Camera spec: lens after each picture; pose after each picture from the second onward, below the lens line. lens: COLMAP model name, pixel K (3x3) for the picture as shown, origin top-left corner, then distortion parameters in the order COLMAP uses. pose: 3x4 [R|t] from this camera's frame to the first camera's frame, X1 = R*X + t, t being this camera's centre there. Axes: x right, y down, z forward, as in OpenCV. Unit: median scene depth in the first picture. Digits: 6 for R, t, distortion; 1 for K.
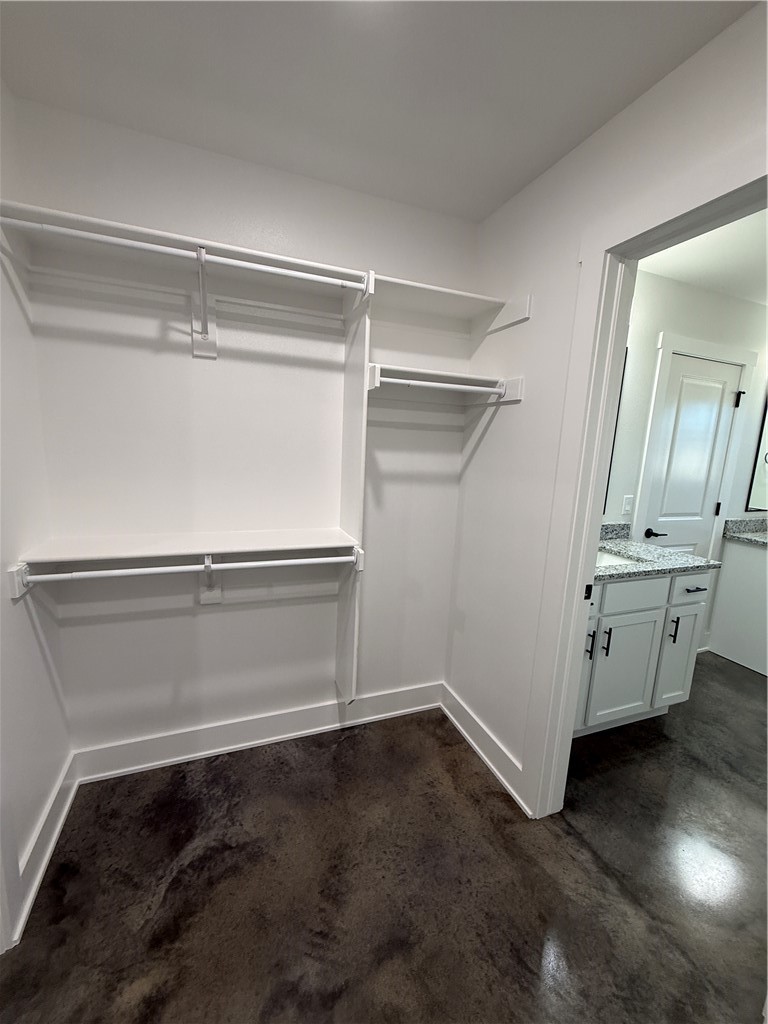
lens RADIAL K [[417.0, 0, 379.0], [0, 417.0, 512.0], [0, 0, 1]] dist [-0.001823, -0.000084]
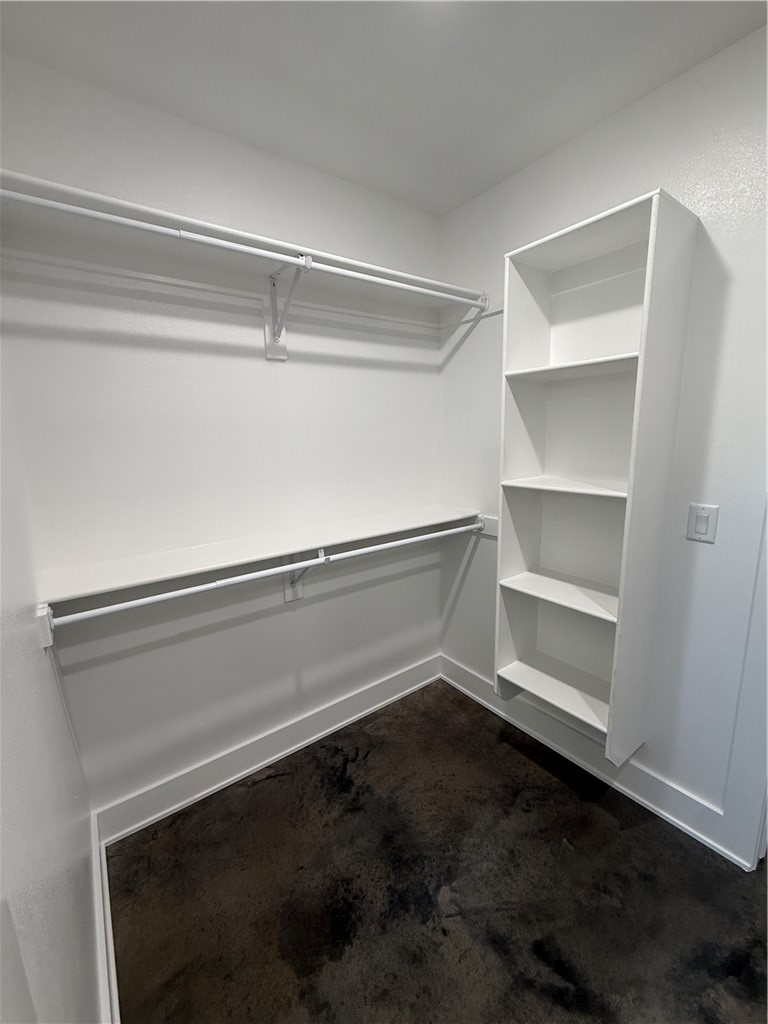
lens RADIAL K [[442.4, 0, 420.5], [0, 442.4, 544.8], [0, 0, 1]] dist [0.039669, -0.000130]
pose [[0.947055, -0.156642, 0.280268, -0.368889], [0.132818, 0.985858, 0.102191, 0.006001], [-0.292312, -0.059556, 0.954467, -0.143077]]
